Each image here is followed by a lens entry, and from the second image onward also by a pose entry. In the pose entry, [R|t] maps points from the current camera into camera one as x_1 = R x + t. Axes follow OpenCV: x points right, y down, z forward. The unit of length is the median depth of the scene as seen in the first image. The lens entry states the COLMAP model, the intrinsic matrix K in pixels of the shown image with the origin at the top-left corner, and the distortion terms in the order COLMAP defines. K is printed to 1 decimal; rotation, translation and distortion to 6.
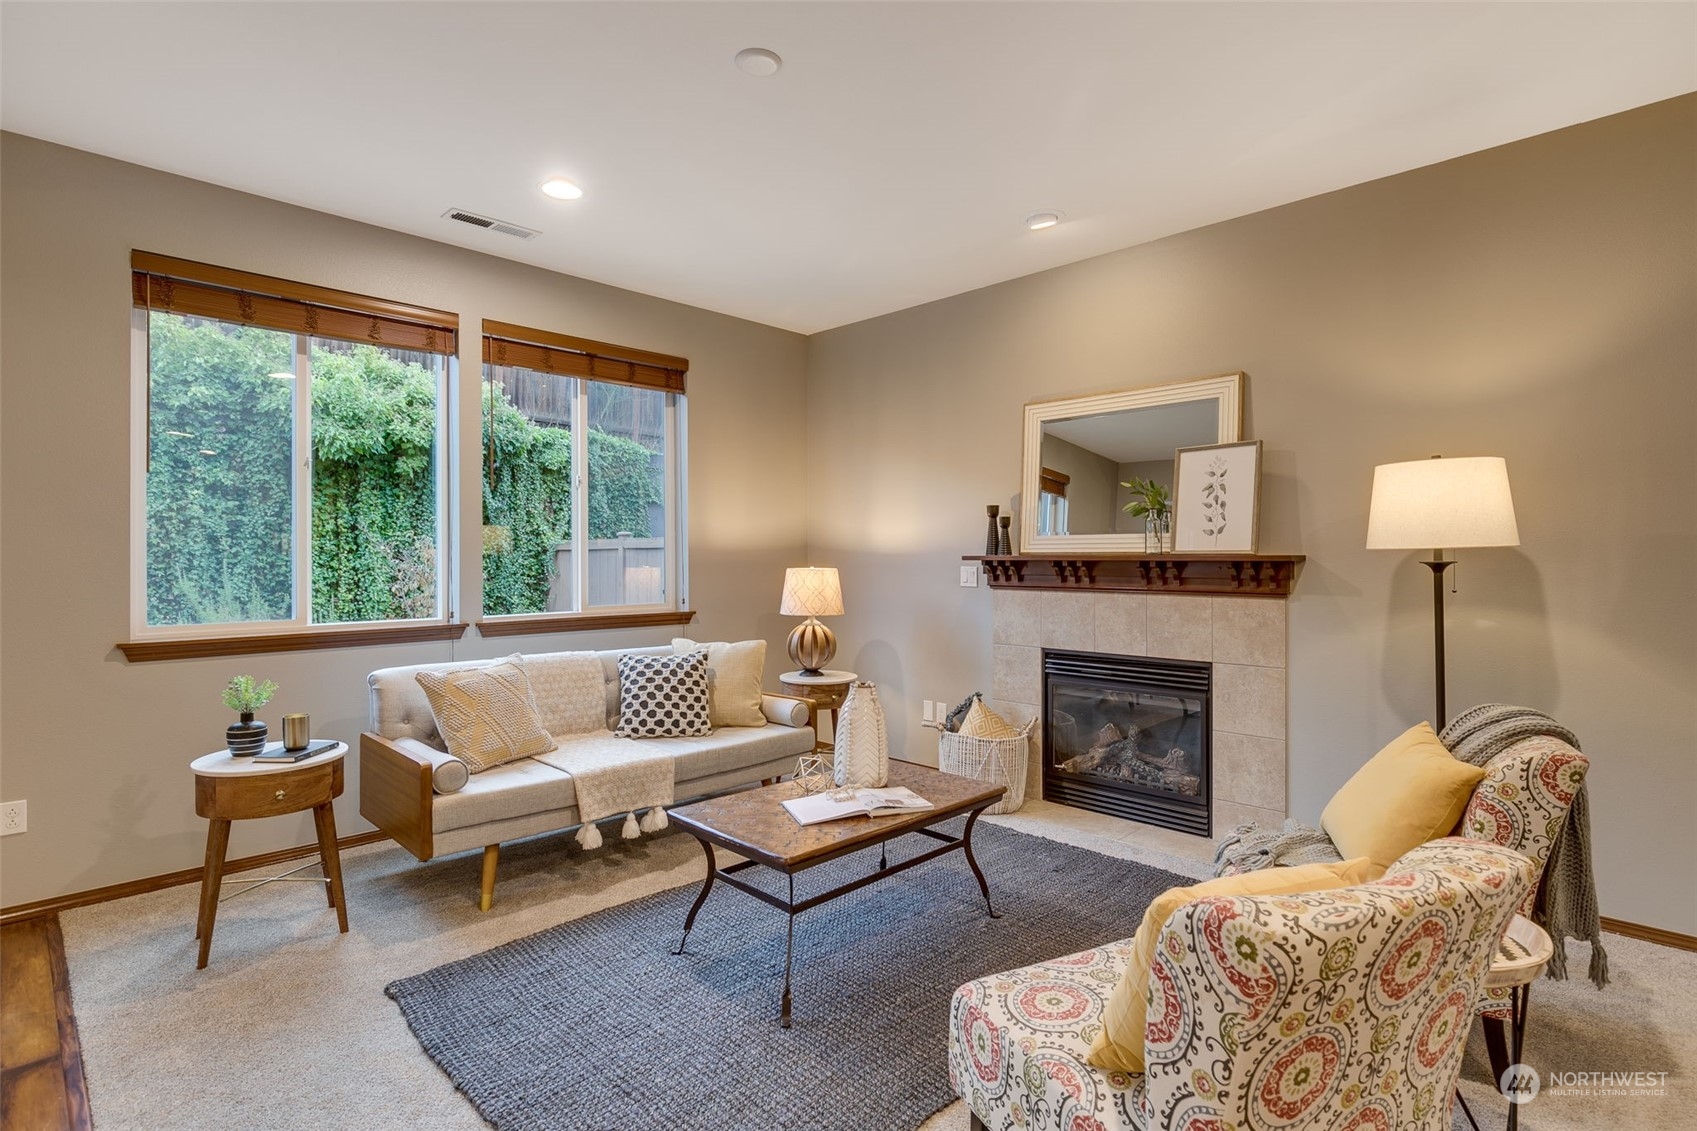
lens RADIAL K [[850.2, 0, 849.4], [0, 850.2, 549.7], [0, 0, 1]] dist [-0.001575, -0.000196]
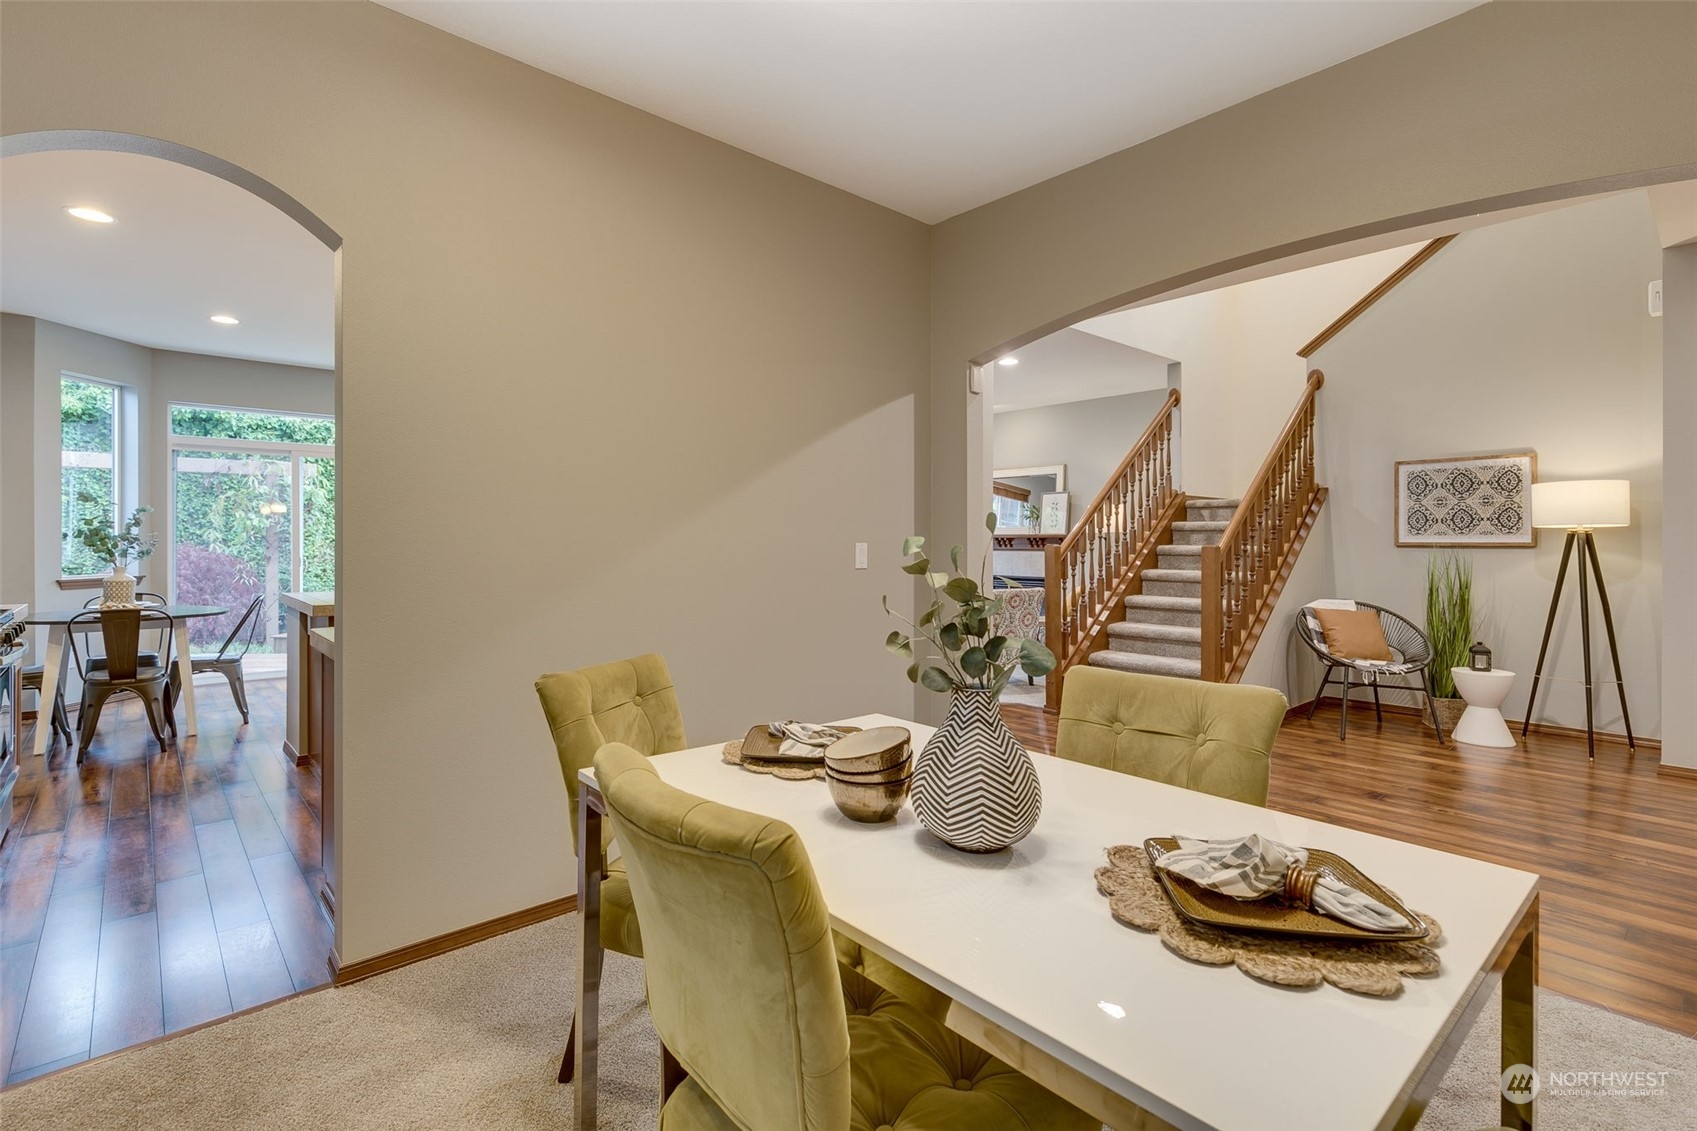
lens RADIAL K [[797.6, 0, 820.5], [0, 797.6, 535.3], [0, 0, 1]] dist [0.002843, 0.000403]
pose [[0.996460, -0.000740, -0.084059, -0.063280], [0.001120, 0.999989, 0.004472, -0.004514], [0.084055, -0.004551, 0.996451, -1.317687]]
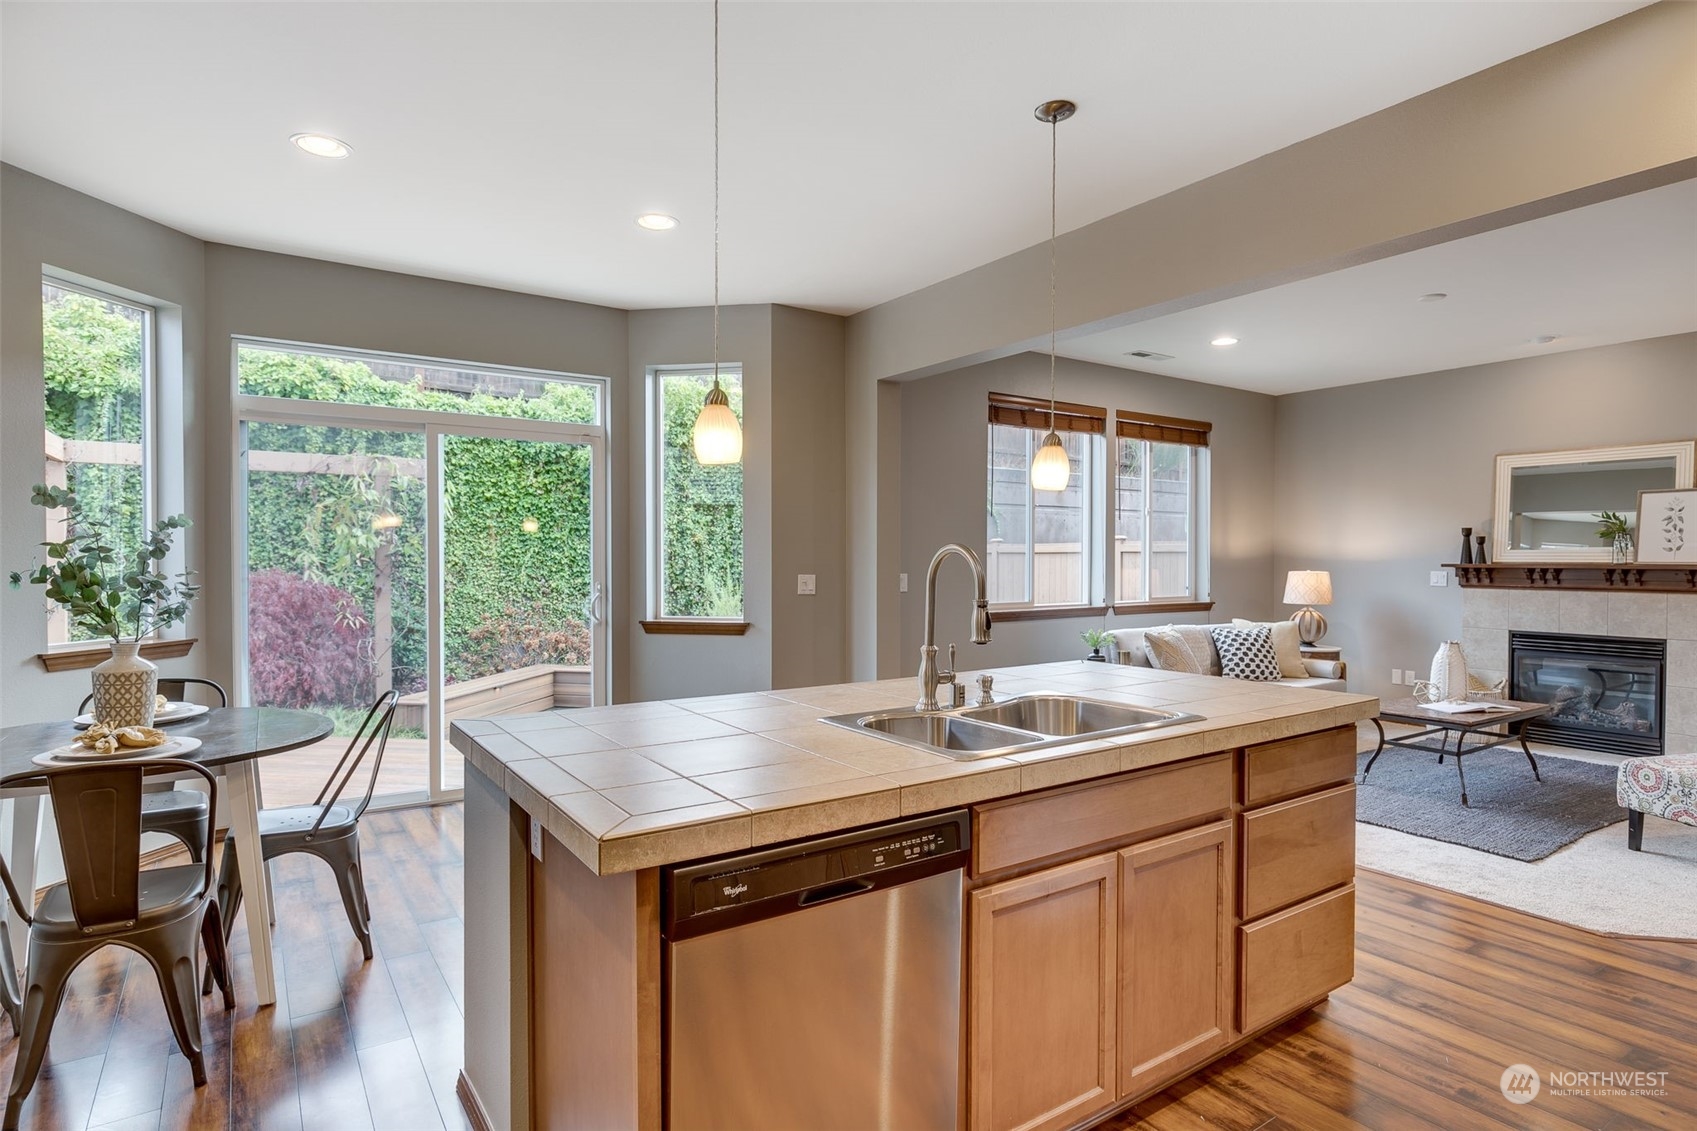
lens RADIAL K [[912.5, 0, 848.5], [0, 912.5, 565.5], [0, 0, 1]] dist [-0.002768, 0.001101]
pose [[0.979792, 0.003738, -0.199984, -0.580942], [0.000212, 0.999805, 0.019725, -0.021836], [0.200019, -0.019369, 0.979601, -0.735387]]
